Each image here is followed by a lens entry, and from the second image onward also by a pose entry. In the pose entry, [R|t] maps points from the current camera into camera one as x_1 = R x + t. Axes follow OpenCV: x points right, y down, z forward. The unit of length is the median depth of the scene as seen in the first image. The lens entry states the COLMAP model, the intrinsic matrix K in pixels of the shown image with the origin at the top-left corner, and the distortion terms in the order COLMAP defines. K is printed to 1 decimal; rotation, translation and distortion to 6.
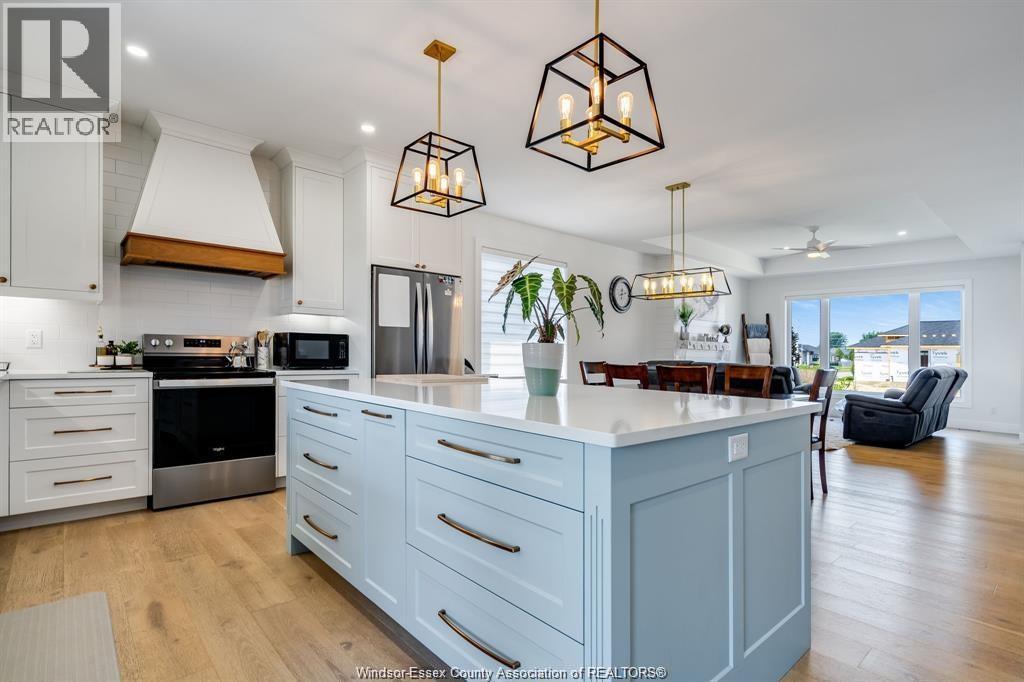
lens RADIAL K [[503.1, 0, 508.1], [0, 503.1, 363.9], [0, 0, 1]] dist [0.000635, 0.000802]
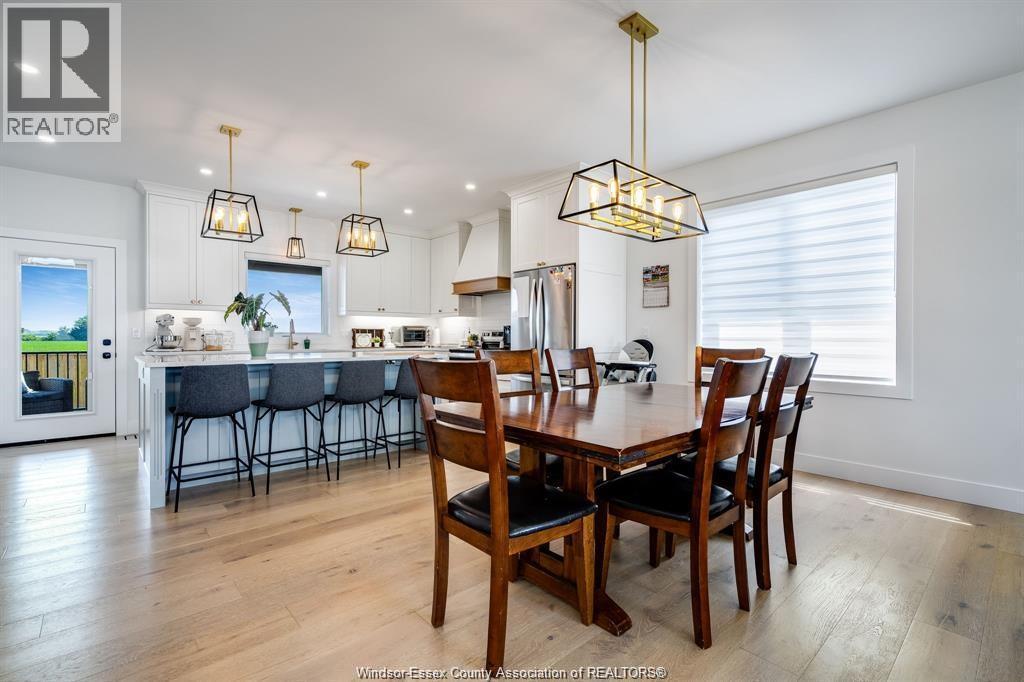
lens RADIAL K [[469.3, 0, 512.0], [0, 469.3, 341.0], [0, 0, 1]] dist [0.000992, 0.000909]
pose [[0.000325, -0.007750, -0.999970, 1.081741], [-0.023608, 0.999691, -0.007755, -0.005973], [0.999721, 0.023610, 0.000142, 1.104068]]
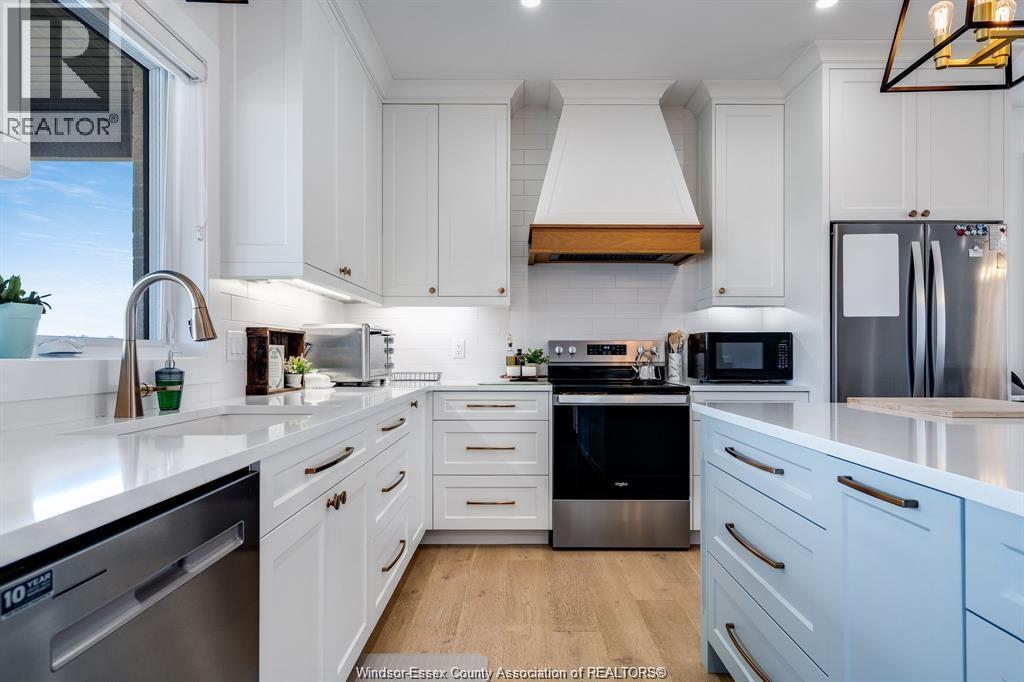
lens RADIAL K [[586.0, 0, 527.2], [0, 586.0, 360.1], [0, 0, 1]] dist [0.001325, 0.000008]
pose [[0.752682, -0.008602, -0.658328, -0.079912], [-0.004450, 0.999825, -0.018152, -0.006842], [0.658369, 0.016593, 0.752513, 0.206266]]
